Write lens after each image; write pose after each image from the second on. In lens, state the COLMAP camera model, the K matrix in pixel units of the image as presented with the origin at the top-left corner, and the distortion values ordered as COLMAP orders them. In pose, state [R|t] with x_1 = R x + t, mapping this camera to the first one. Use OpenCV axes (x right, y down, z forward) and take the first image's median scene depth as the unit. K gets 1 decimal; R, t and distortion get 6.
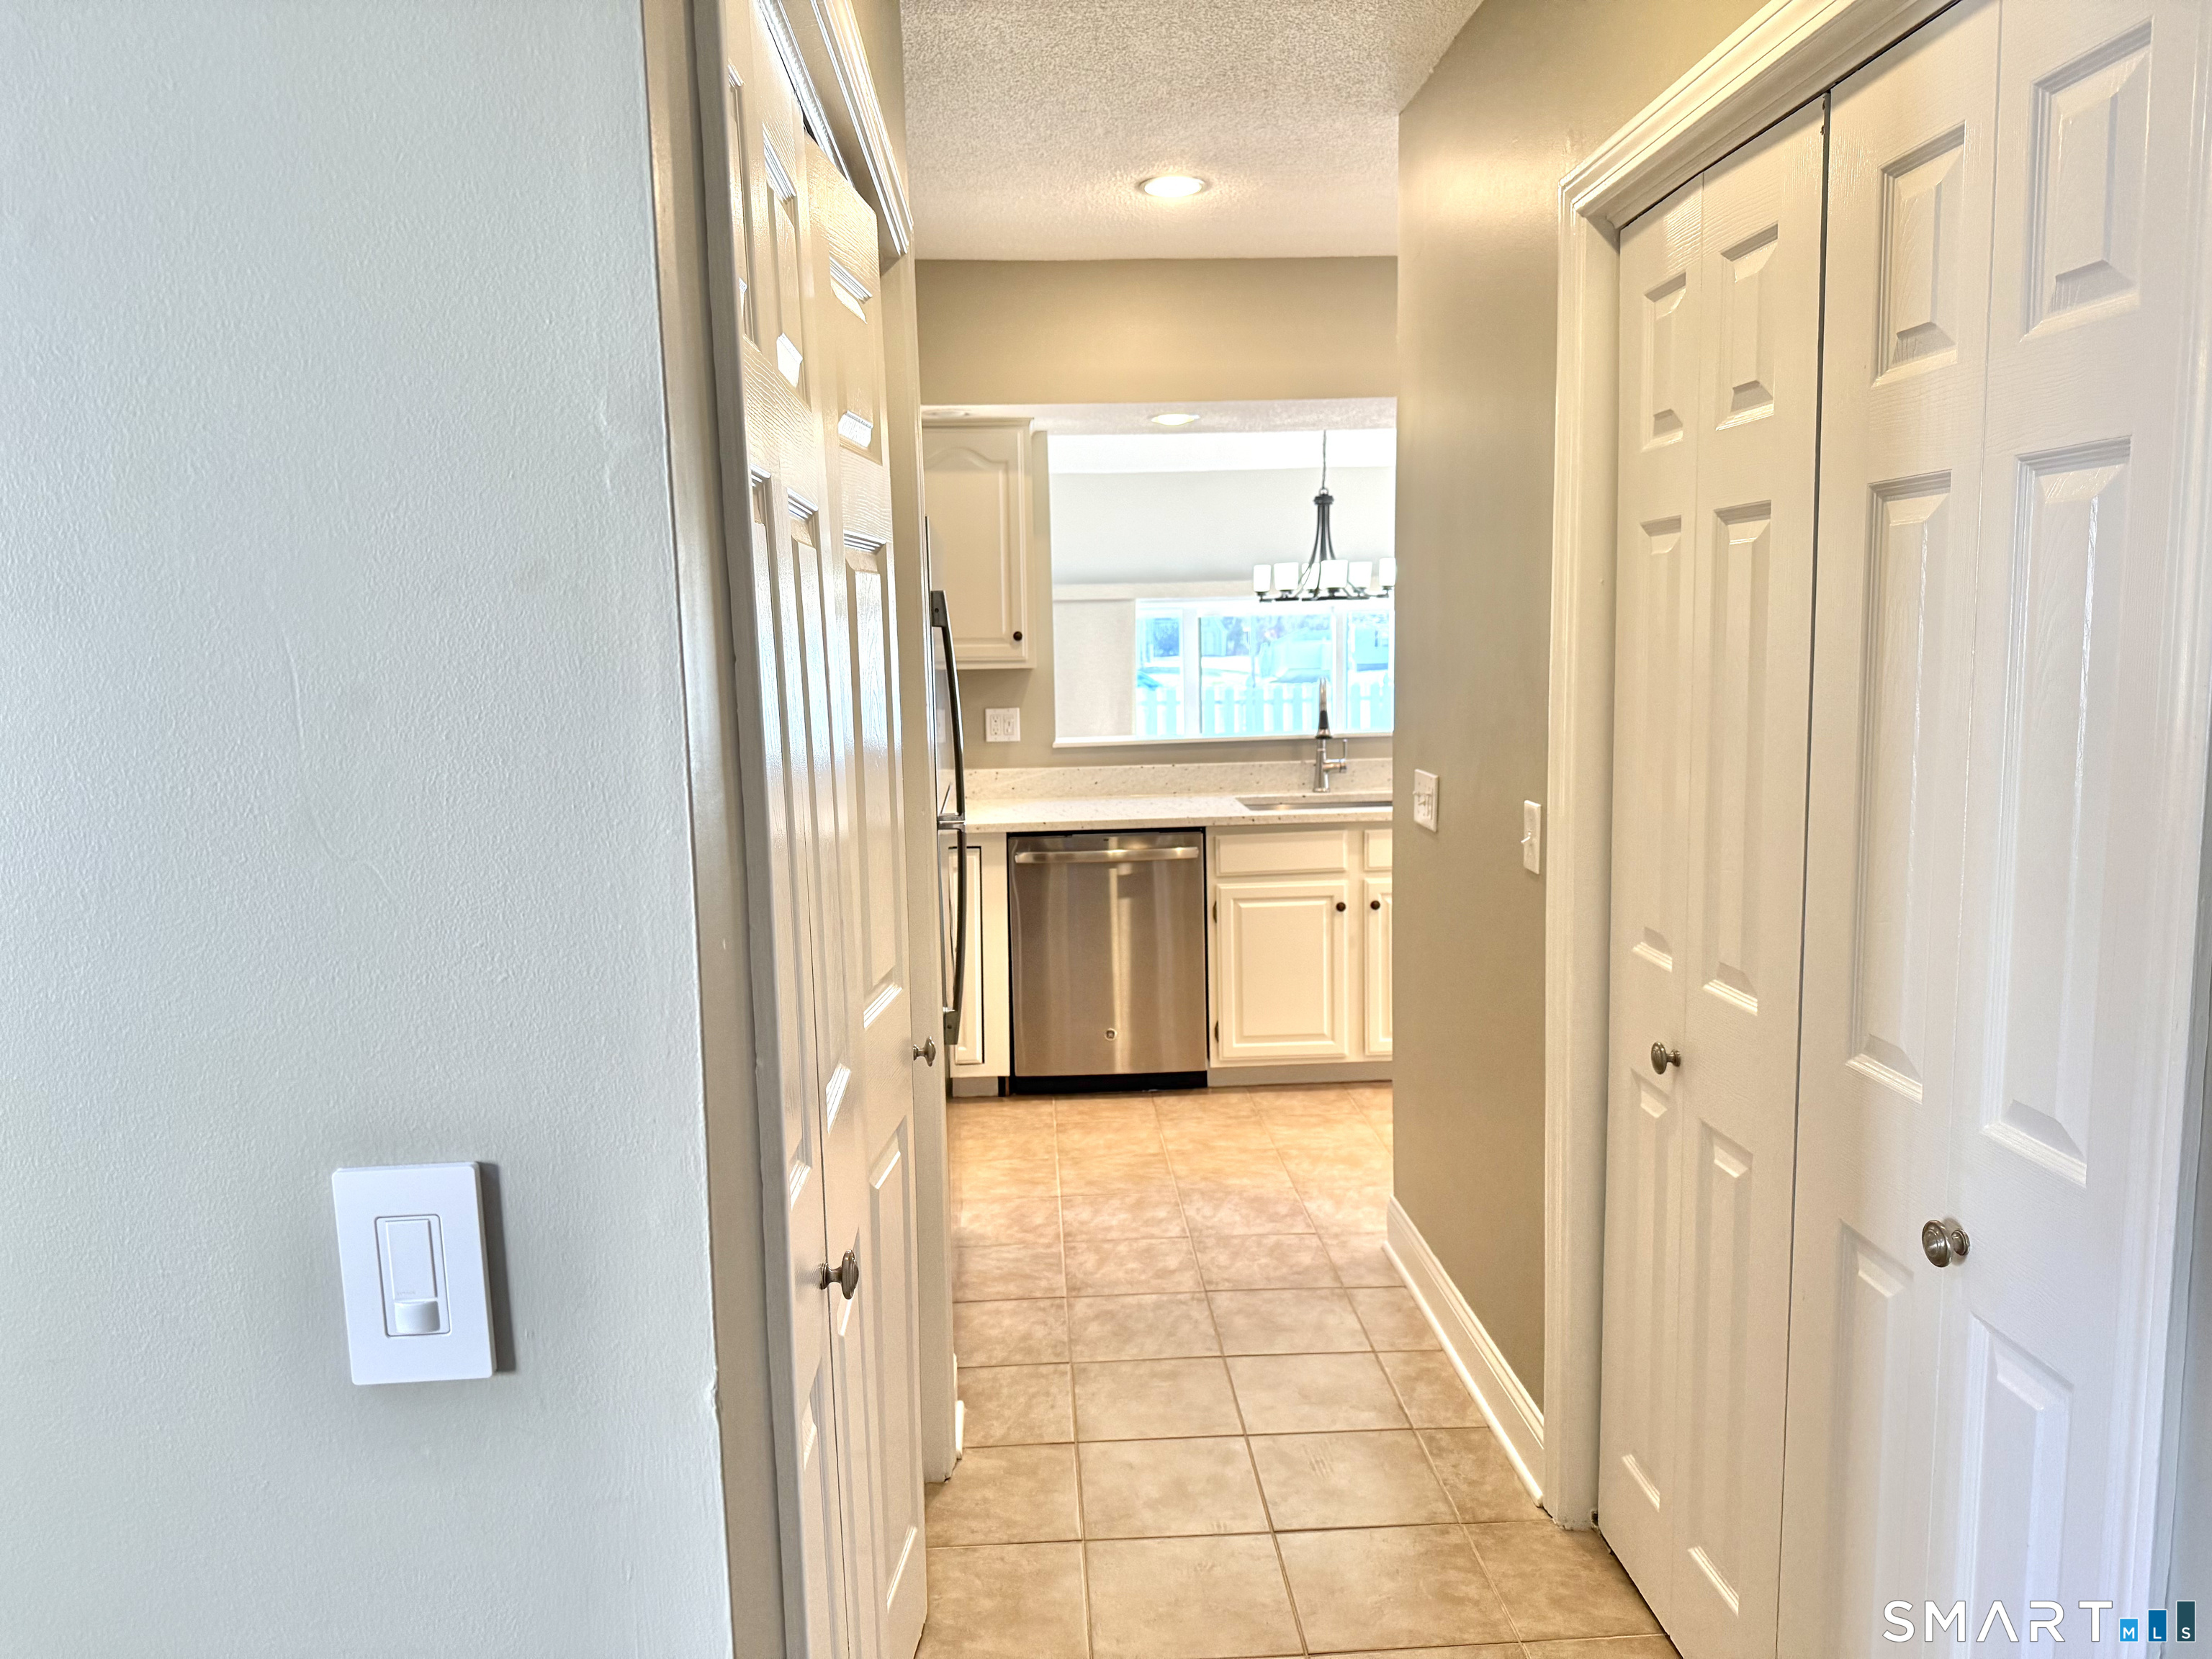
lens RADIAL K [[1541.1, 0, 1096.4], [0, 1541.1, 837.0], [0, 0, 1]] dist [0.021116, -0.020122]
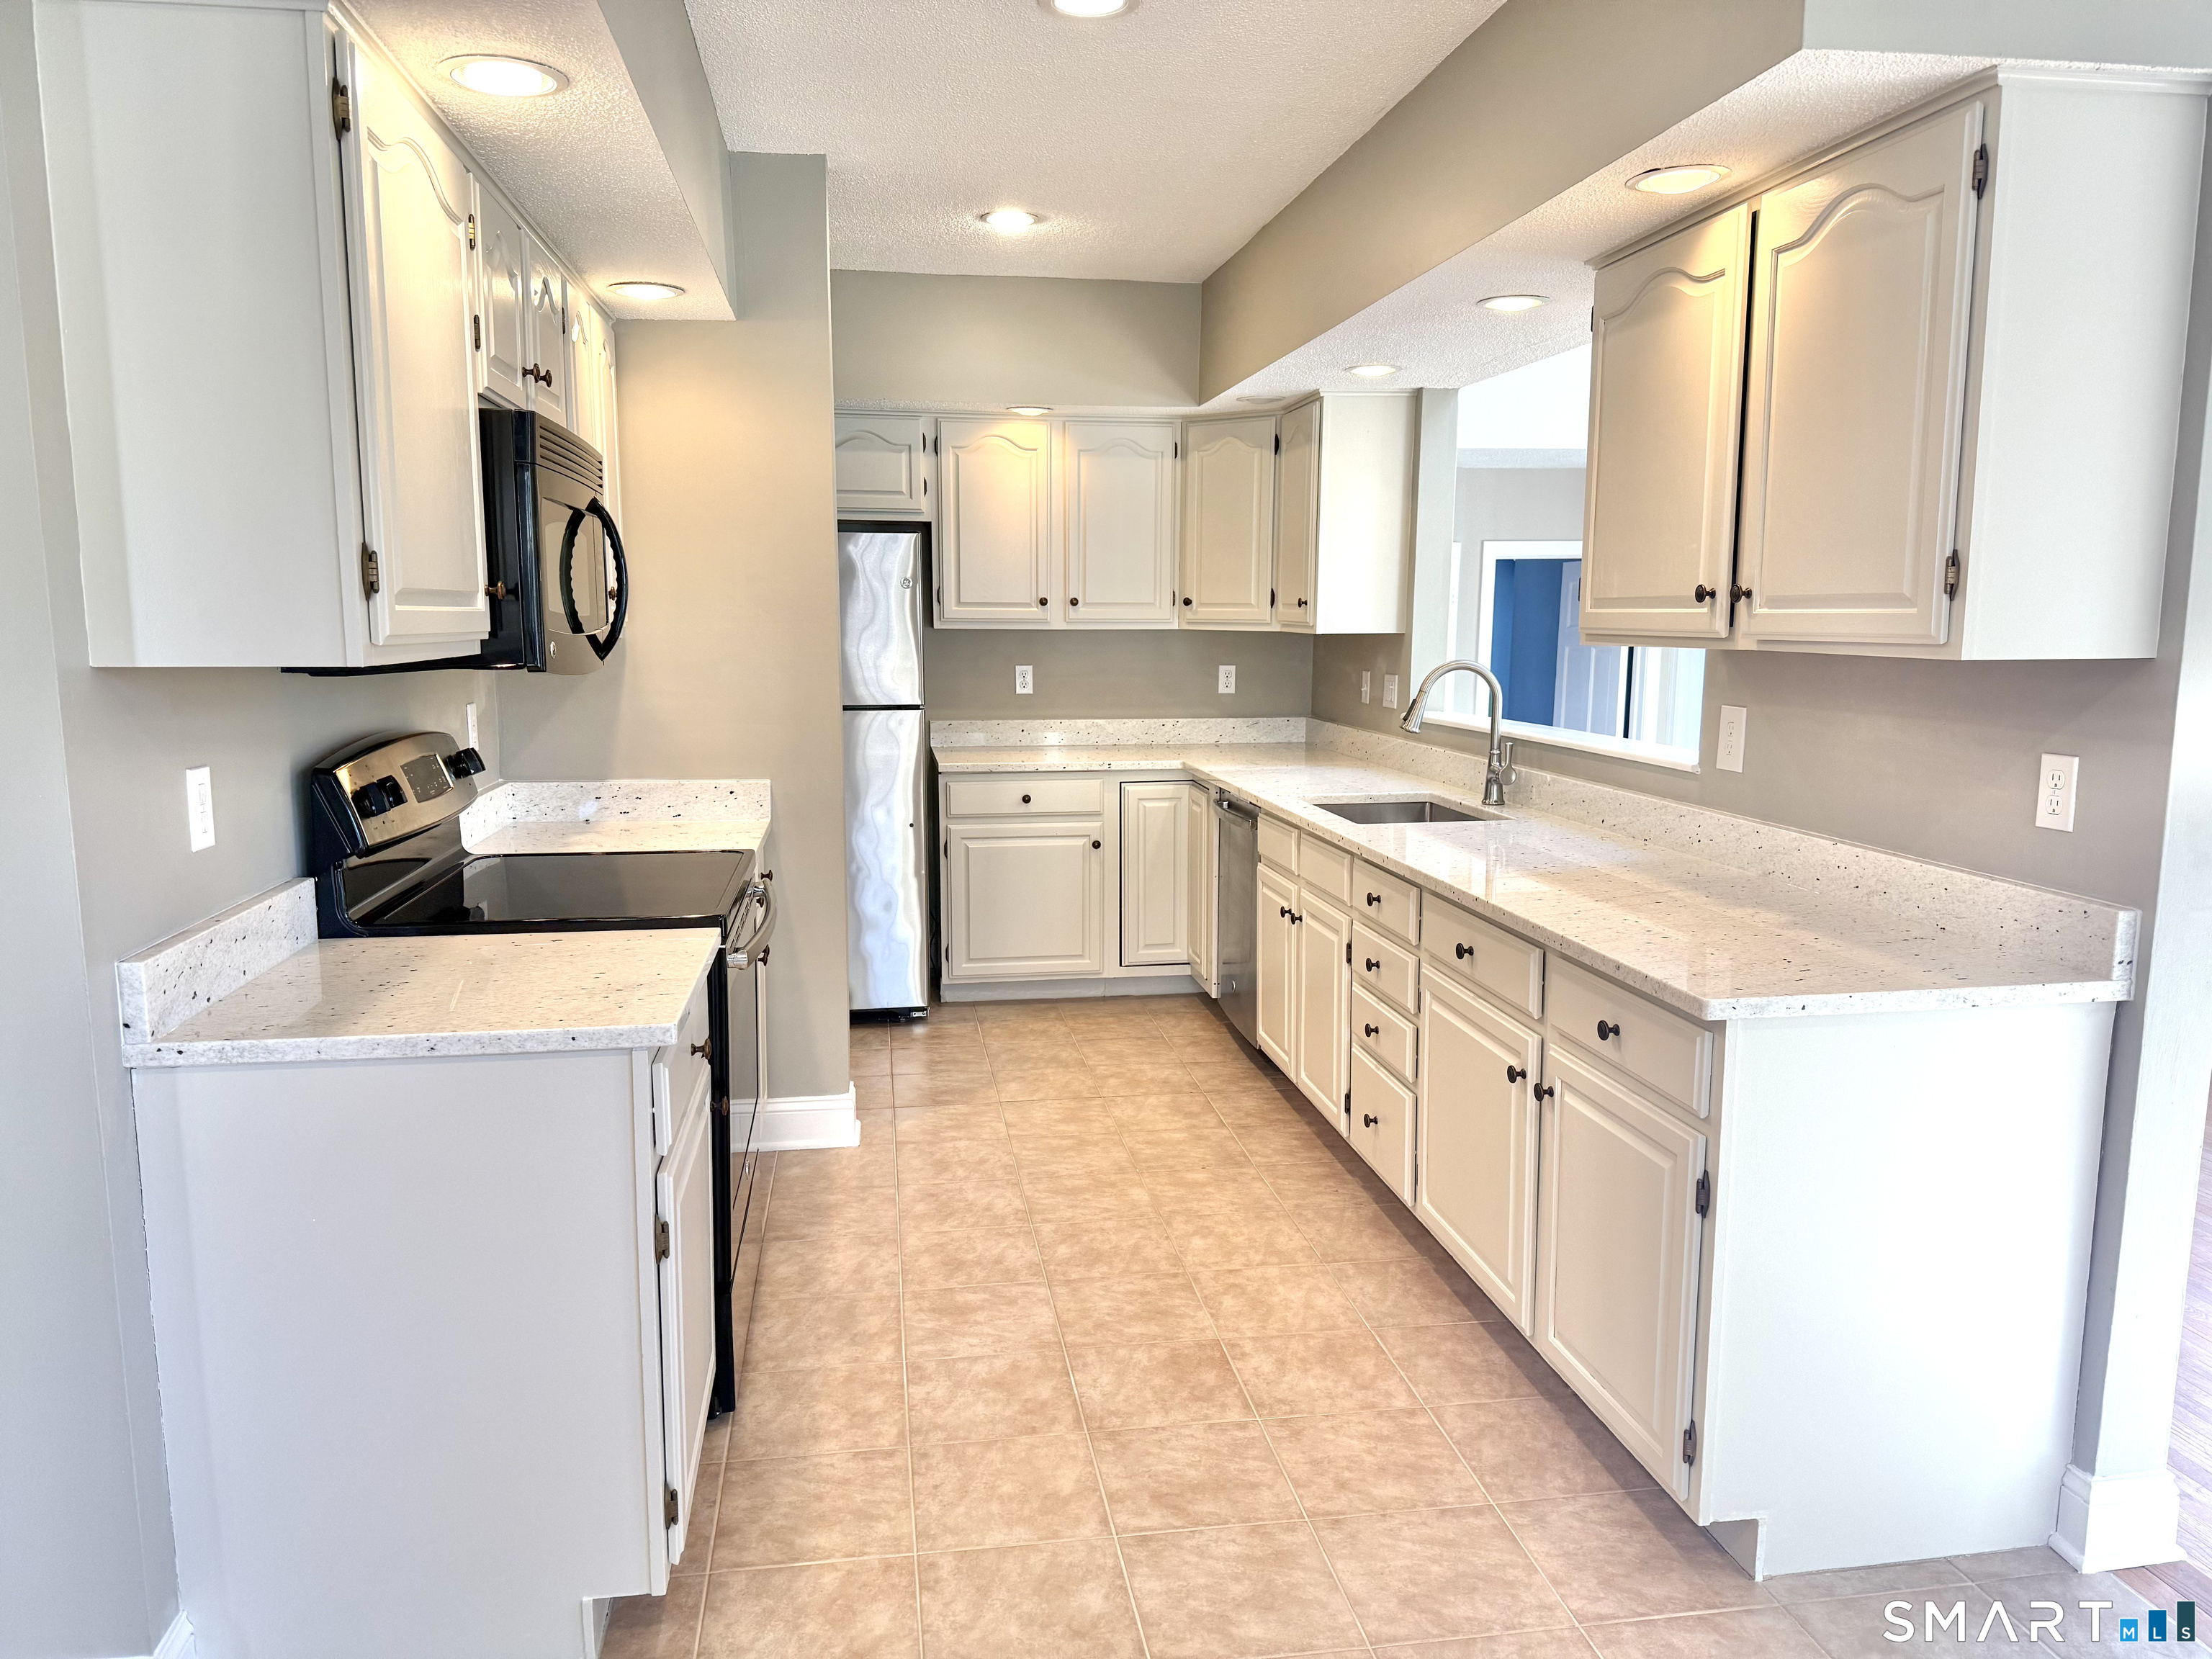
lens RADIAL K [[1541.1, 0, 1107.1], [0, 1541.1, 828.6], [0, 0, 1]] dist [0.021116, -0.020122]
pose [[0.115849, 0.164890, -0.979485, 1.057311], [-0.136381, 0.979425, 0.148749, -0.126462], [0.983859, 0.116350, 0.135953, 0.797132]]
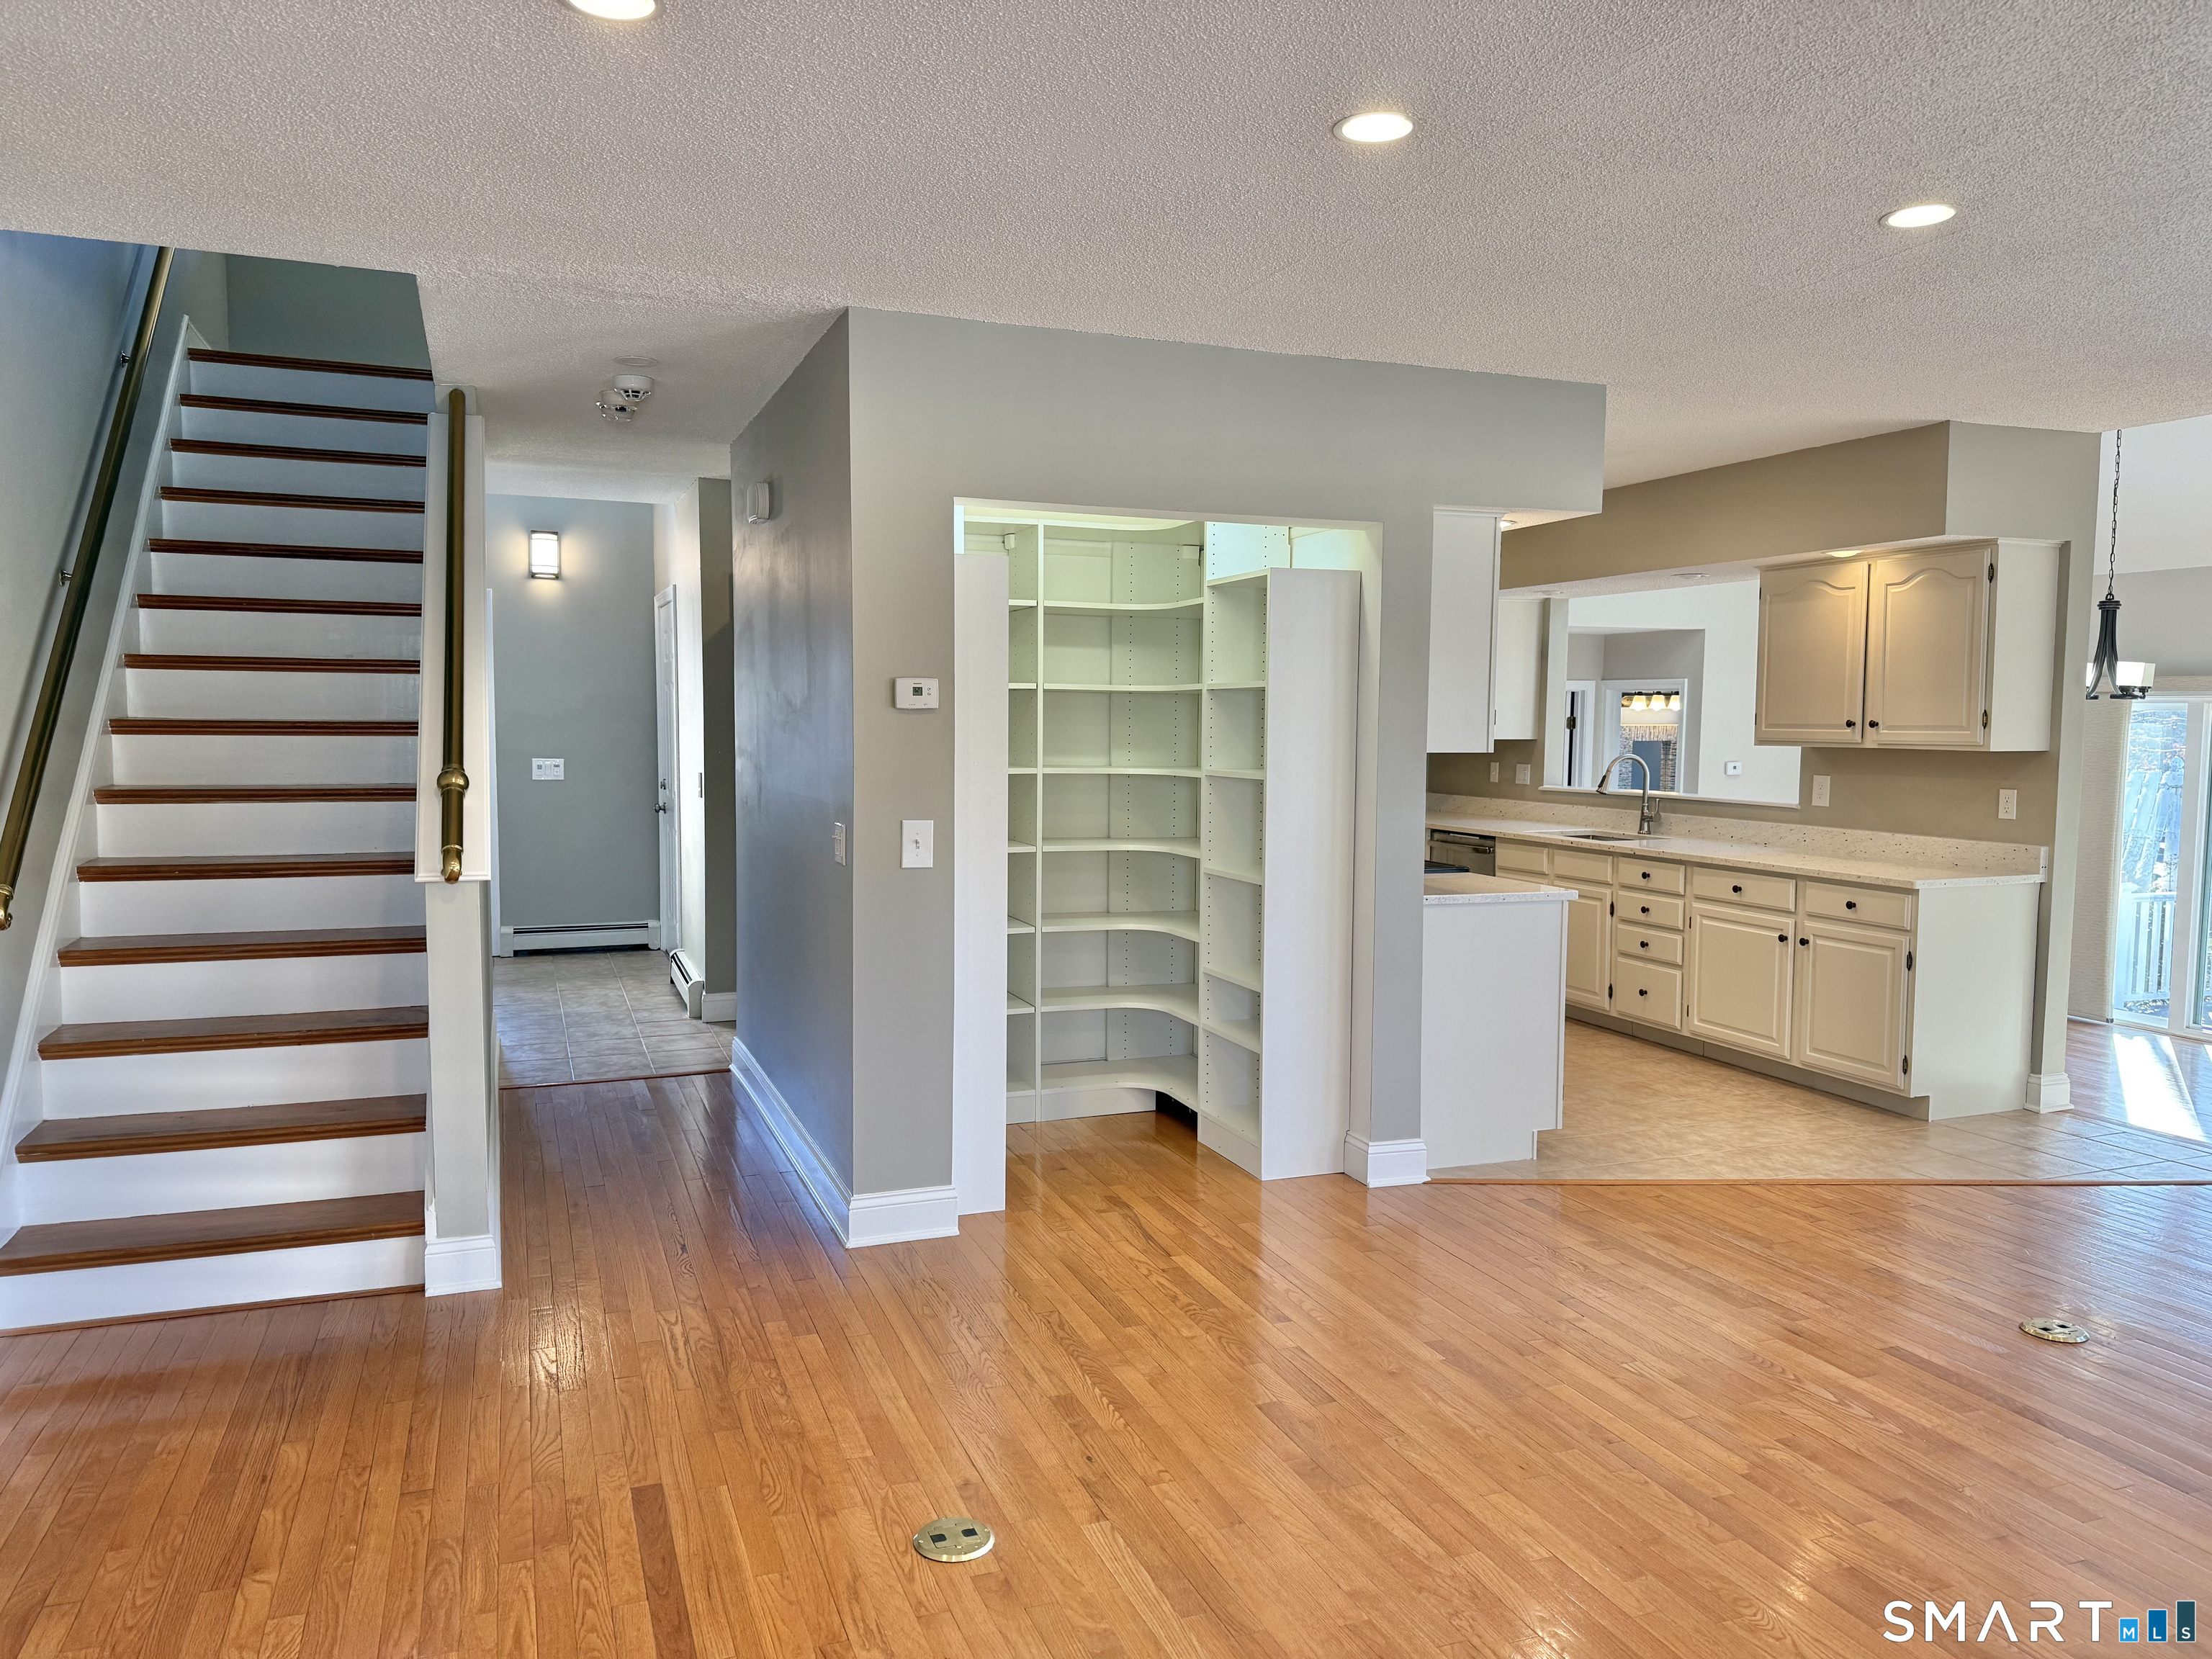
lens RADIAL K [[1541.1, 0, 1103.1], [0, 1541.1, 826.7], [0, 0, 1]] dist [0.021116, -0.020122]
pose [[0.319195, 0.095710, -0.942844, 1.571703], [-0.137830, 0.988997, 0.053733, -0.050267], [0.937613, 0.112801, 0.328875, 0.037167]]
